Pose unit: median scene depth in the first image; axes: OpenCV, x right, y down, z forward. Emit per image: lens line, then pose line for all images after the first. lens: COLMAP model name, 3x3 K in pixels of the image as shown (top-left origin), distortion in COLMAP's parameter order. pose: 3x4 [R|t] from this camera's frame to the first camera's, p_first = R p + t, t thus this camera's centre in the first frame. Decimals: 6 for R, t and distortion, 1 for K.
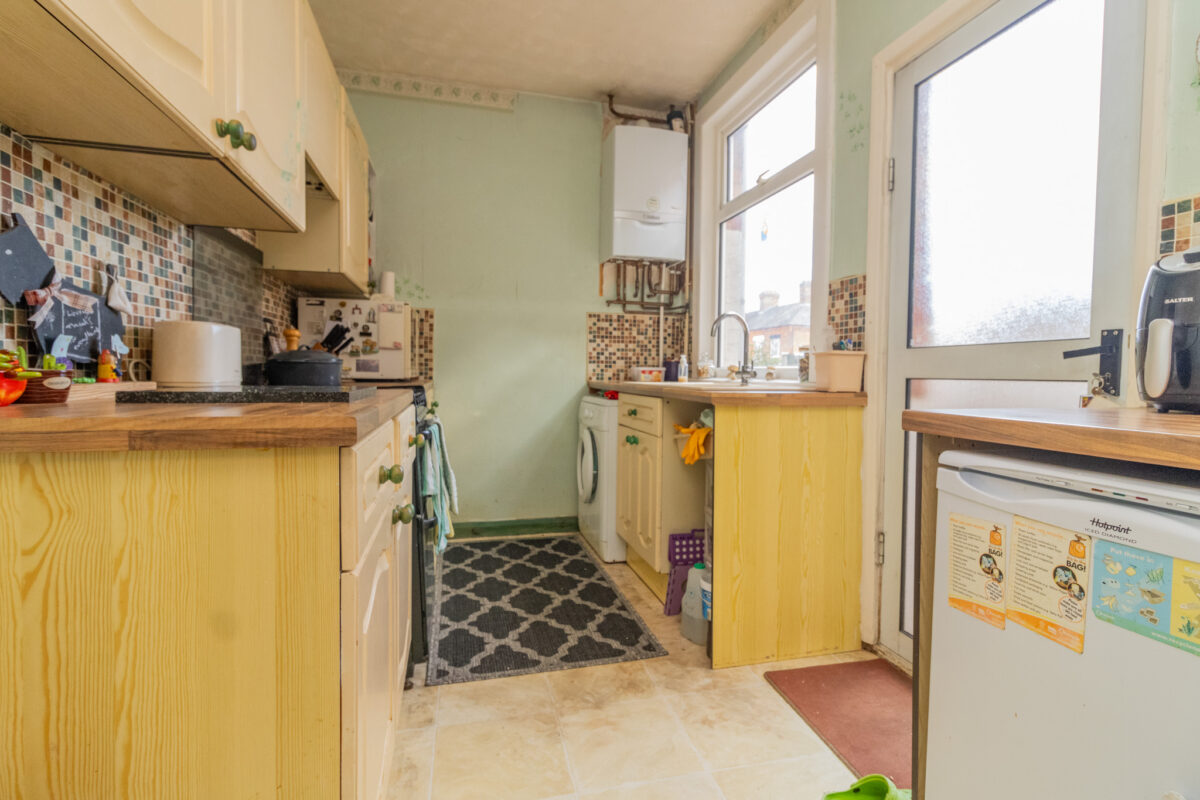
lens RADIAL K [[560.0, 0, 600.0], [0, 560.0, 400.0], [0, 0, 1]] dist [0.002452, 0.000349]
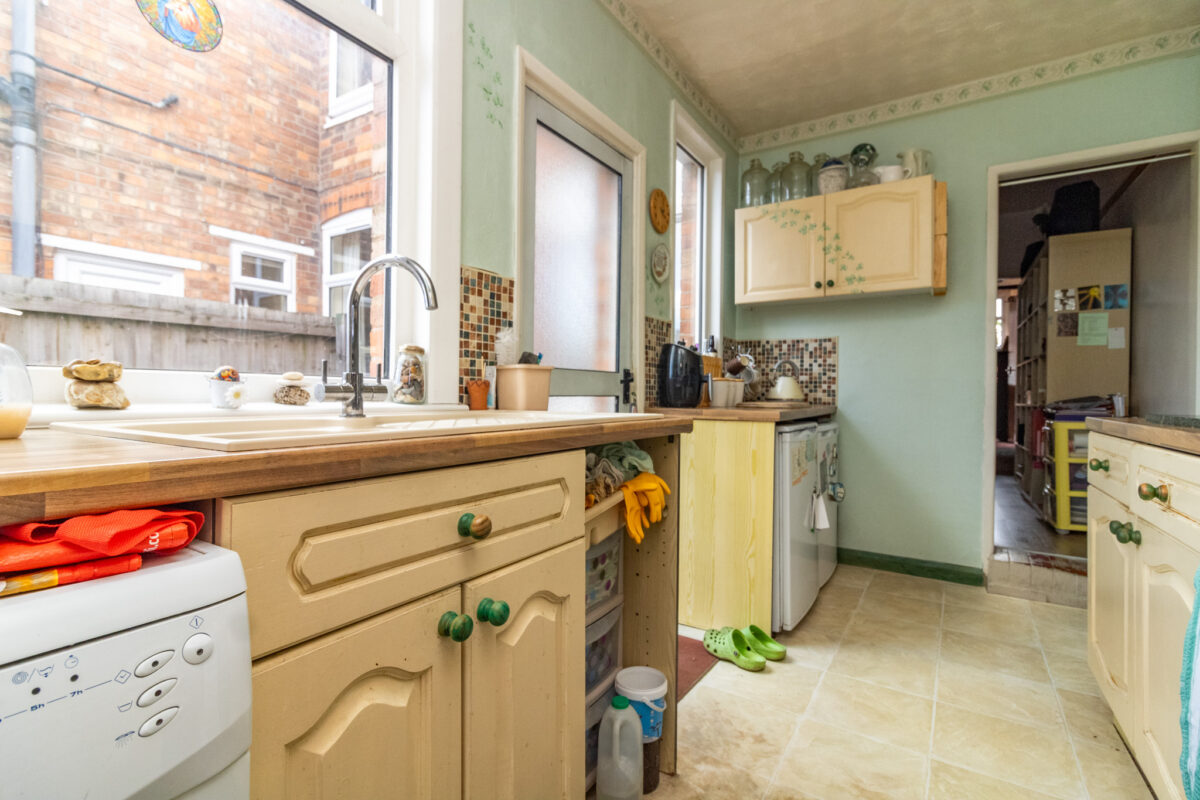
lens RADIAL K [[560.0, 0, 600.0], [0, 560.0, 400.0], [0, 0, 1]] dist [0.002452, 0.000349]
pose [[-0.689284, -0.019223, 0.724237, -0.211945], [0.021904, 0.998638, 0.047353, -0.057813], [-0.724160, 0.048504, -0.687924, 1.202117]]
